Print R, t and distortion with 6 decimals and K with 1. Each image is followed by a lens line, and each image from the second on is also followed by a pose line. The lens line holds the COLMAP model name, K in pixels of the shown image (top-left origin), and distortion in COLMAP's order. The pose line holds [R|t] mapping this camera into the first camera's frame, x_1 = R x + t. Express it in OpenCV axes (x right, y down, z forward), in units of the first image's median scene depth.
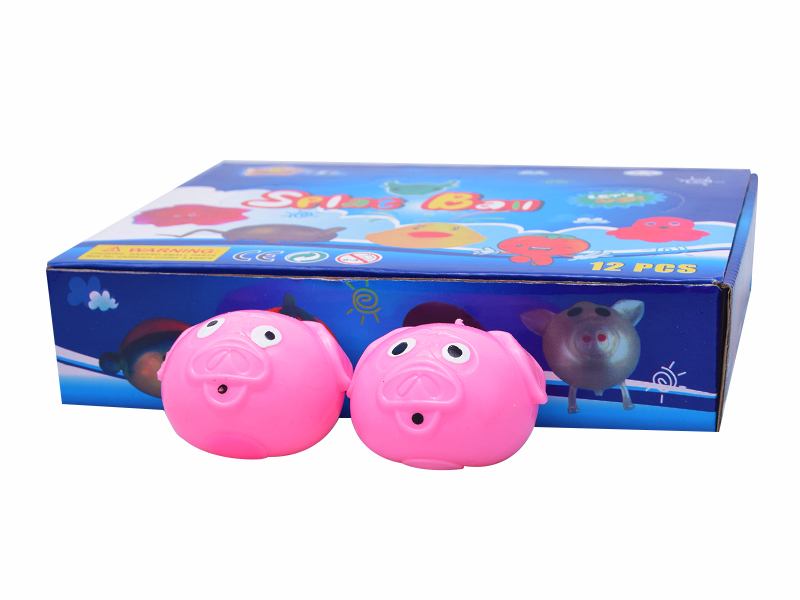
lens RADIAL K [[1642.7, 0, 403.1], [0, 1642.7, 298.0], [0, 0, 1]] dist [-0.011537, -0.147215]
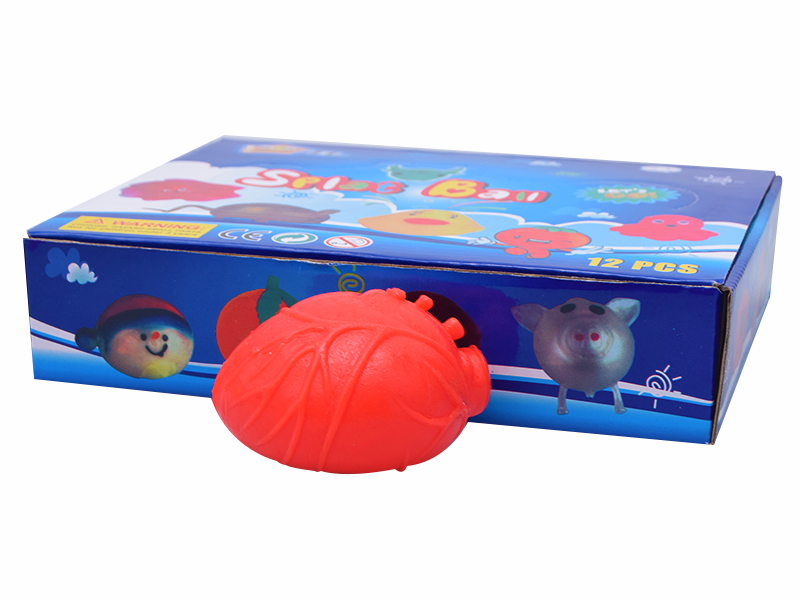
lens RADIAL K [[1796.3, 0, 397.0], [0, 1796.3, 281.2], [0, 0, 1]] dist [-0.013531, -0.259294]
pose [[0.998402, 0.048681, -0.028710, 0.031957], [-0.048991, 0.998747, -0.010186, 0.007657], [0.028178, 0.011577, 0.999536, -0.046180]]
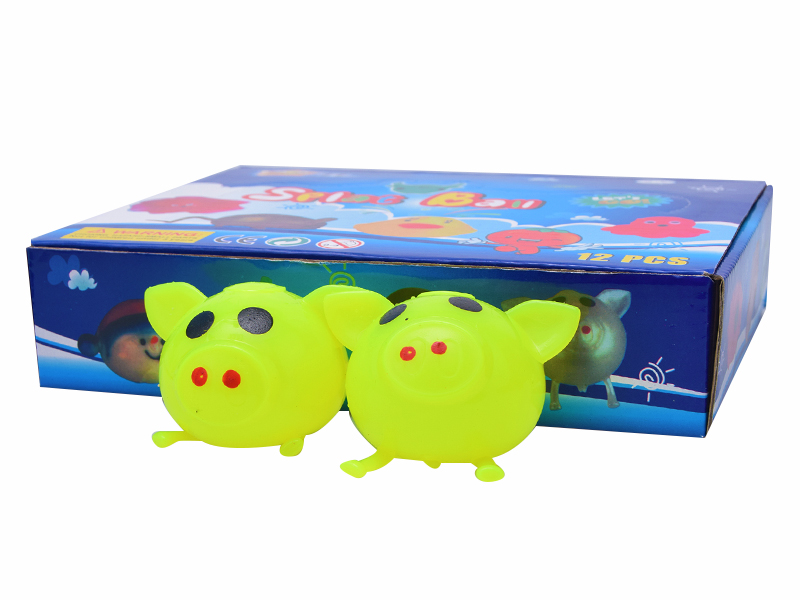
lens RADIAL K [[1480.7, 0, 400.5], [0, 1480.7, 299.3], [0, 0, 1]] dist [-0.038742, -0.031230]
pose [[0.997217, 0.032465, -0.067108, 0.066129], [-0.035372, 0.998466, -0.042588, 0.043516], [0.065622, 0.044843, 0.996836, 0.131722]]
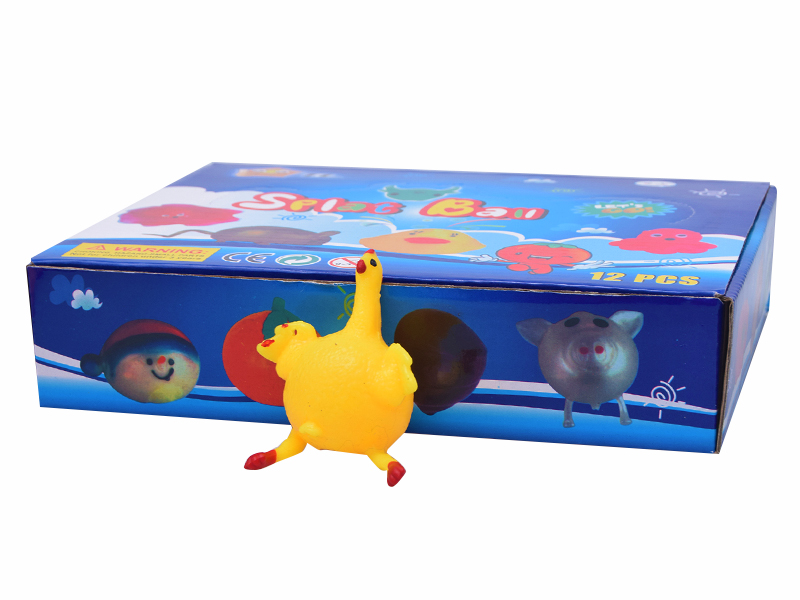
lens RADIAL K [[1890.1, 0, 400.1], [0, 1890.1, 298.5], [0, 0, 1]] dist [-0.002566, -0.249180]
pose [[0.999645, 0.025175, -0.008722, 0.011430], [-0.025324, 0.999528, -0.017396, 0.015280], [0.008280, 0.017611, 0.999811, -0.109800]]
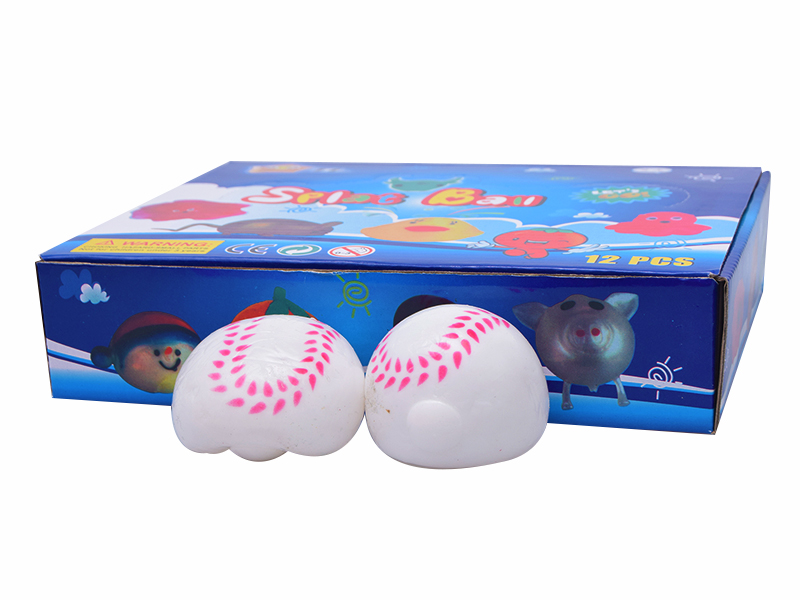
lens RADIAL K [[1642.7, 0, 403.1], [0, 1642.7, 298.0], [0, 0, 1]] dist [-0.011537, -0.147215]
pose [[0.999401, 0.004100, -0.034349, 0.037112], [-0.004524, 0.999914, -0.012293, 0.015400], [0.034295, 0.012442, 0.999334, 0.016872]]
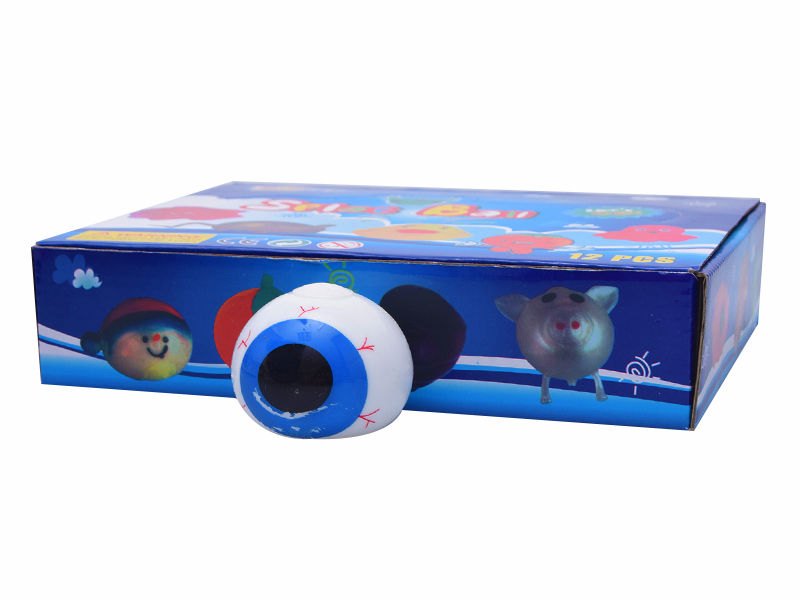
lens RADIAL K [[1704.1, 0, 386.6], [0, 1704.1, 301.0], [0, 0, 1]] dist [-0.028076, 0.025077]
pose [[0.996923, 0.040053, -0.067379, 0.070855], [-0.046137, 0.994754, -0.091299, 0.101033], [0.063369, 0.094126, 0.993541, -0.024466]]
